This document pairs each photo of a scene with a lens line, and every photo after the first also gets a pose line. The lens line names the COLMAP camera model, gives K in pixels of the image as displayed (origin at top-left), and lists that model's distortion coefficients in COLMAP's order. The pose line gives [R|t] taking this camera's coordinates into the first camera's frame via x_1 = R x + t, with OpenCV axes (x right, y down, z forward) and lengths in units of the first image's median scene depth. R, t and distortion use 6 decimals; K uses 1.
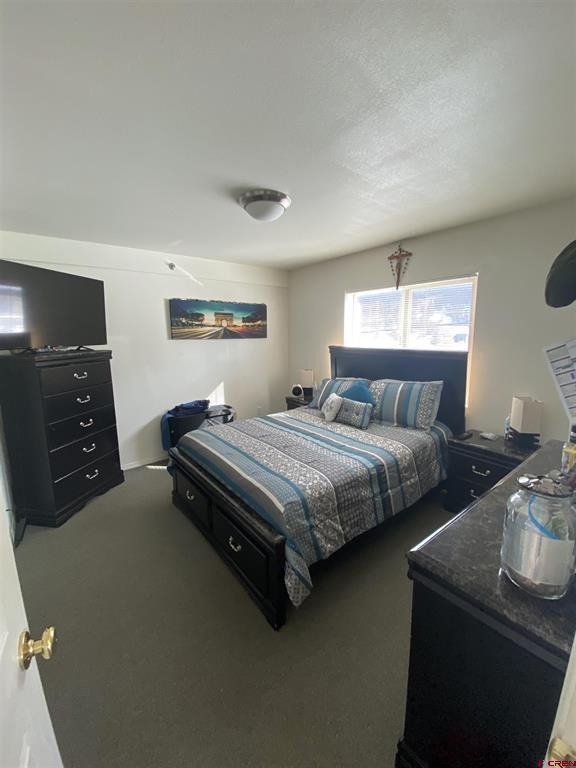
lens RADIAL K [[310.0, 0, 283.2], [0, 310.0, 384.9], [0, 0, 1]] dist [-0.022435, -0.001146]
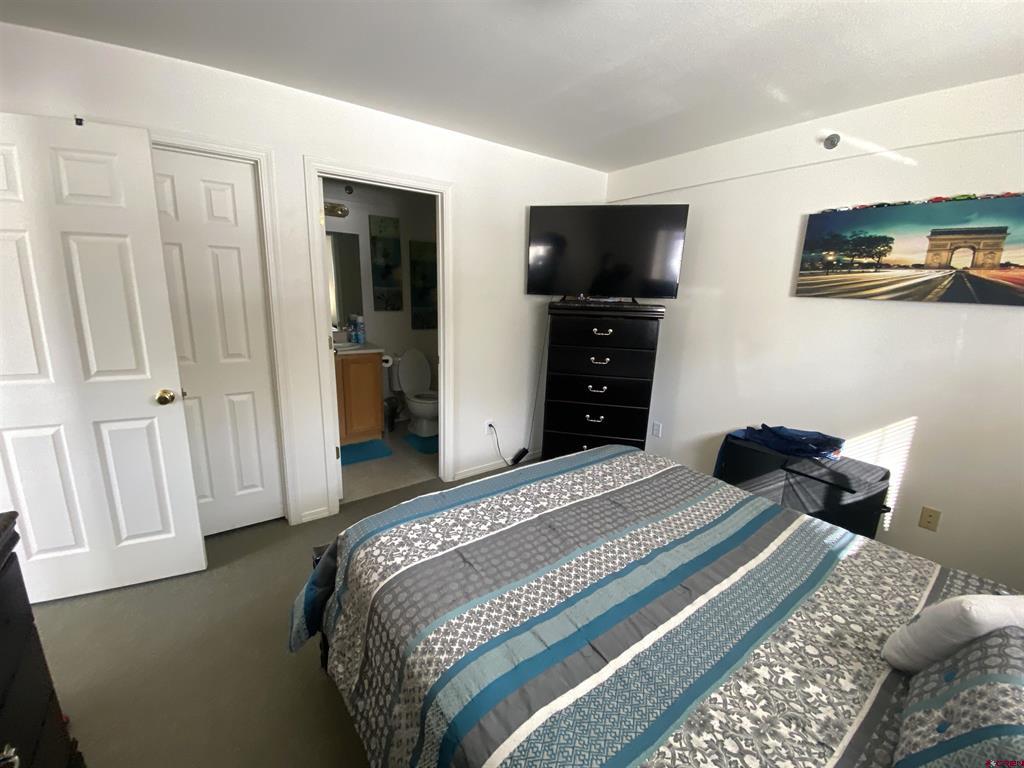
lens RADIAL K [[413.4, 0, 505.6], [0, 413.4, 378.5], [0, 0, 1]] dist [-0.022435, -0.001146]
pose [[-0.063492, 0.222632, -0.972833, 0.329539], [-0.181092, 0.956046, 0.230610, -0.083260], [0.981414, 0.190815, -0.020384, 0.550915]]
